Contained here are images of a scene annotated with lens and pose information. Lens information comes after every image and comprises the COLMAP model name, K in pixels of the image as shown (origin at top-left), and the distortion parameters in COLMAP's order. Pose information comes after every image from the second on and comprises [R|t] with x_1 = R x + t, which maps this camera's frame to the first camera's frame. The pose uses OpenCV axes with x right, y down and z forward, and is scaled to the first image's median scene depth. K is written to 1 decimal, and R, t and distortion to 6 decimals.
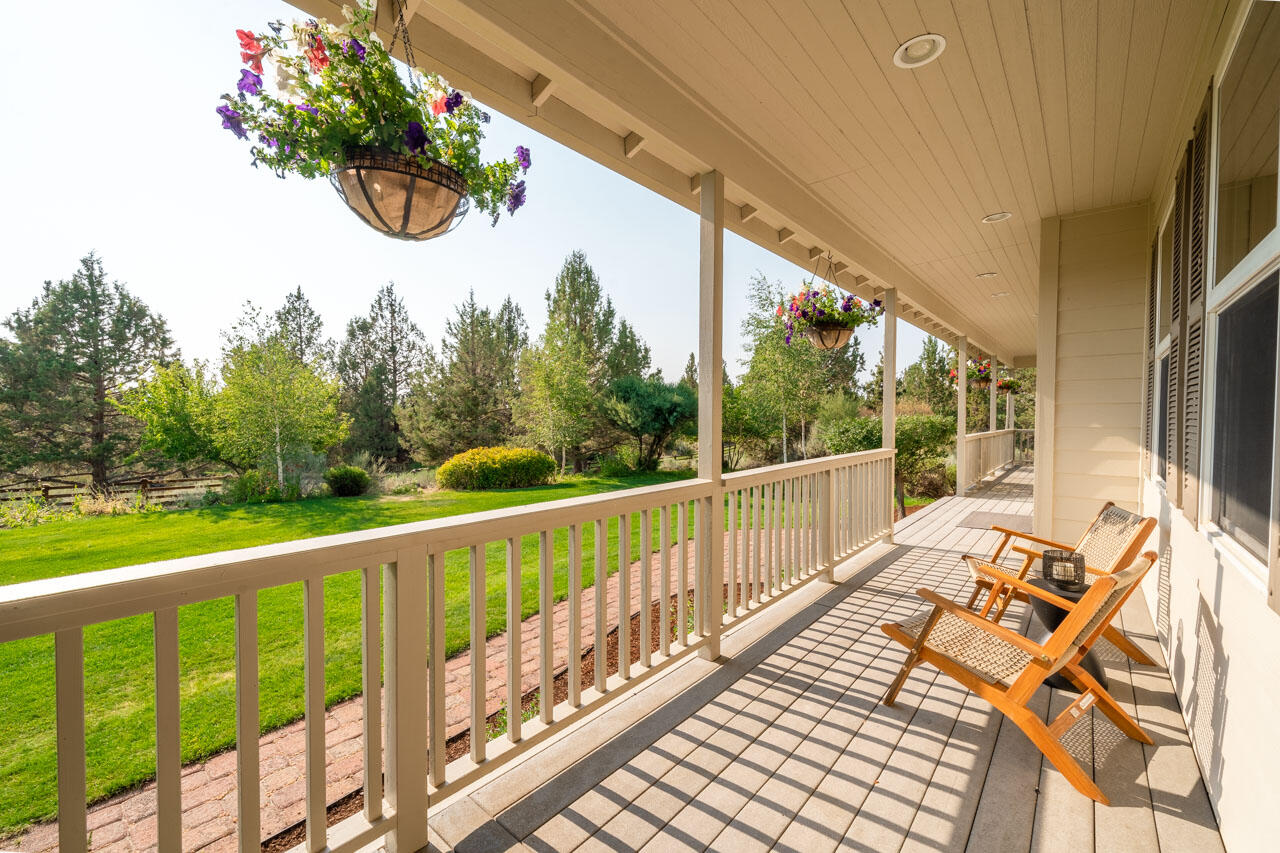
lens RADIAL K [[509.3, 0, 632.9], [0, 509.3, 402.7], [0, 0, 1]] dist [0.010244, 0.000073]
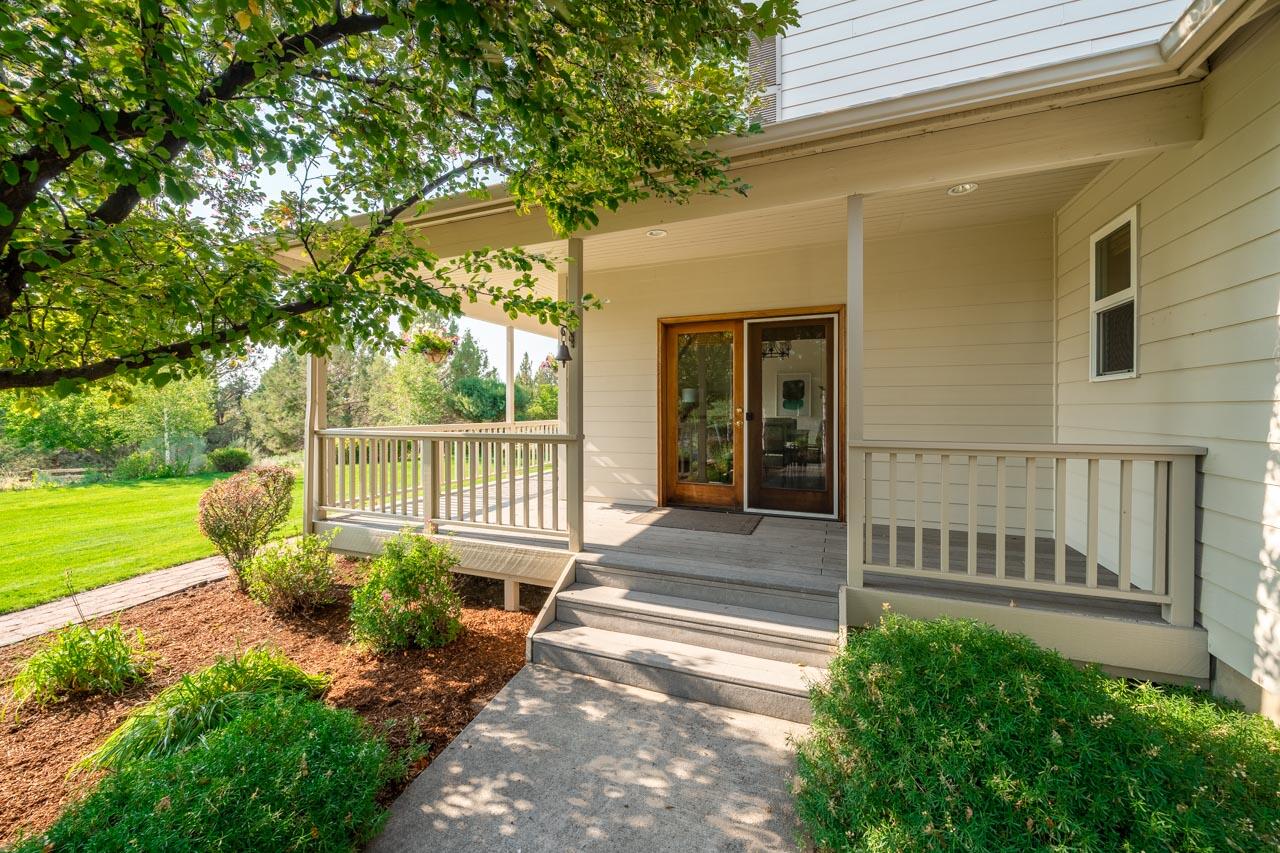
lens RADIAL K [[504.9, 0, 638.6], [0, 504.9, 423.5], [0, 0, 1]] dist [0.000319, -0.000274]
pose [[0.945809, -0.011293, 0.324528, -0.020201], [-0.005477, 0.998698, 0.050717, -0.000079], [-0.324678, -0.049746, 0.944515, -0.299997]]
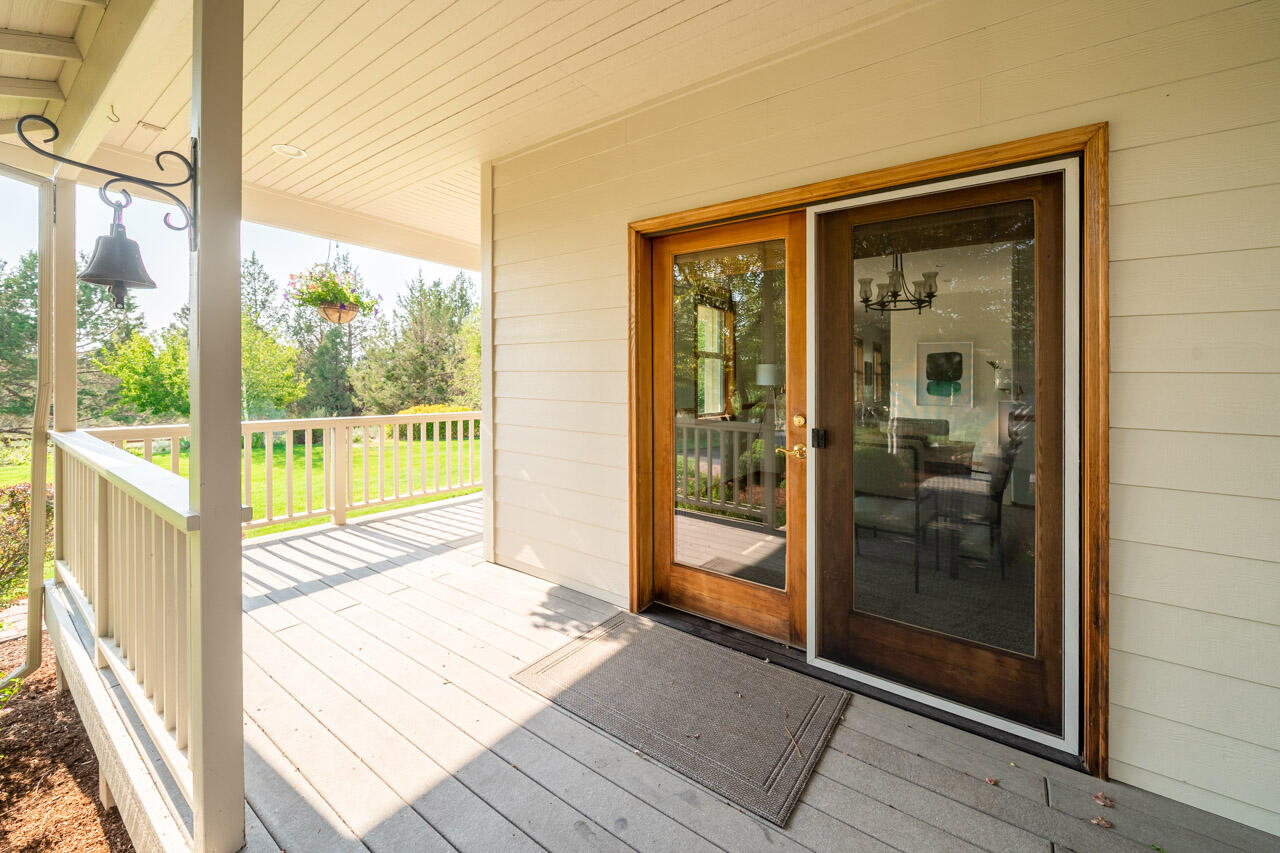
lens RADIAL K [[504.9, 0, 650.9], [0, 504.9, 376.5], [0, 0, 1]] dist [0.000319, -0.000274]
pose [[0.995073, 0.014904, 0.098017, 0.082535], [-0.016680, 0.999711, 0.017321, -0.005878], [-0.097731, -0.018871, 0.995034, -0.161545]]
